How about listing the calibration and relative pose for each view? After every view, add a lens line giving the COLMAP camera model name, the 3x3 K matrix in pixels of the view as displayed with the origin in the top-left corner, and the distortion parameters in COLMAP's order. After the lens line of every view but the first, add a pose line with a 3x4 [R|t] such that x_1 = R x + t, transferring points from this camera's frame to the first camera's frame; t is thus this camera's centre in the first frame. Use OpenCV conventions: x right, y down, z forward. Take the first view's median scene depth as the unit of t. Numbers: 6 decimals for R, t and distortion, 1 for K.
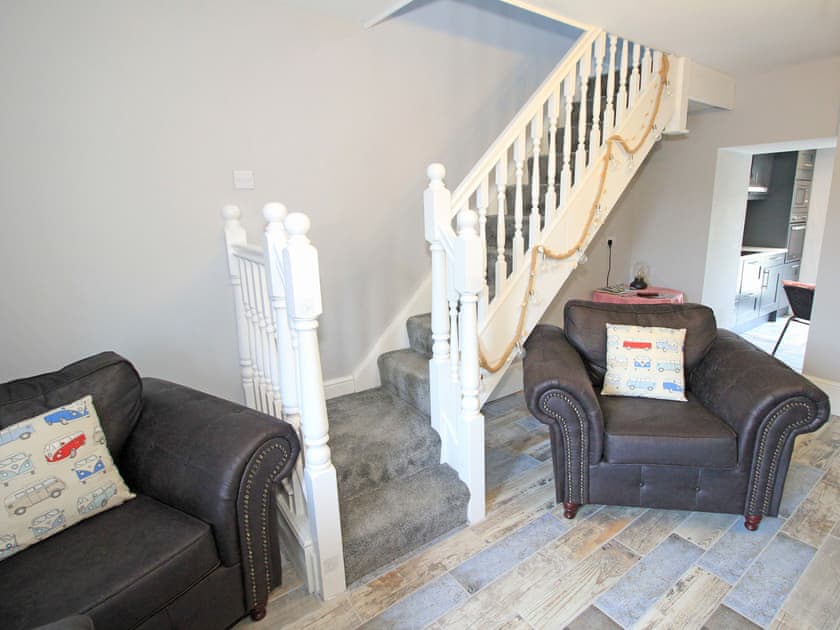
lens RADIAL K [[449.8, 0, 459.3], [0, 449.8, 304.7], [0, 0, 1]] dist [0.000663, -0.012426]
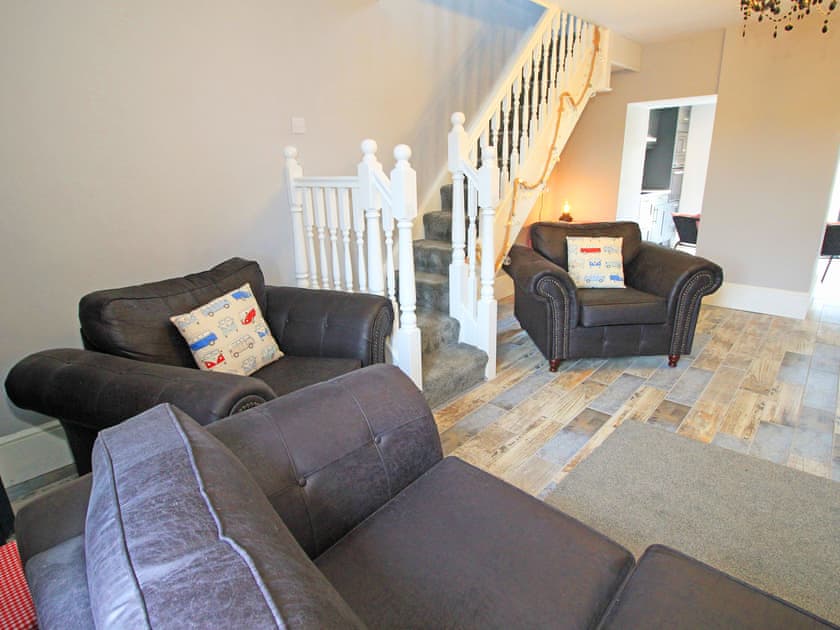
lens RADIAL K [[462.0, 0, 408.5], [0, 462.0, 305.4], [0, 0, 1]] dist [-0.000561, -0.018710]
pose [[0.987613, -0.058848, 0.145458, -0.397424], [0.047994, 0.995872, 0.077036, 0.133498], [-0.149391, -0.069101, 0.986361, -0.339152]]
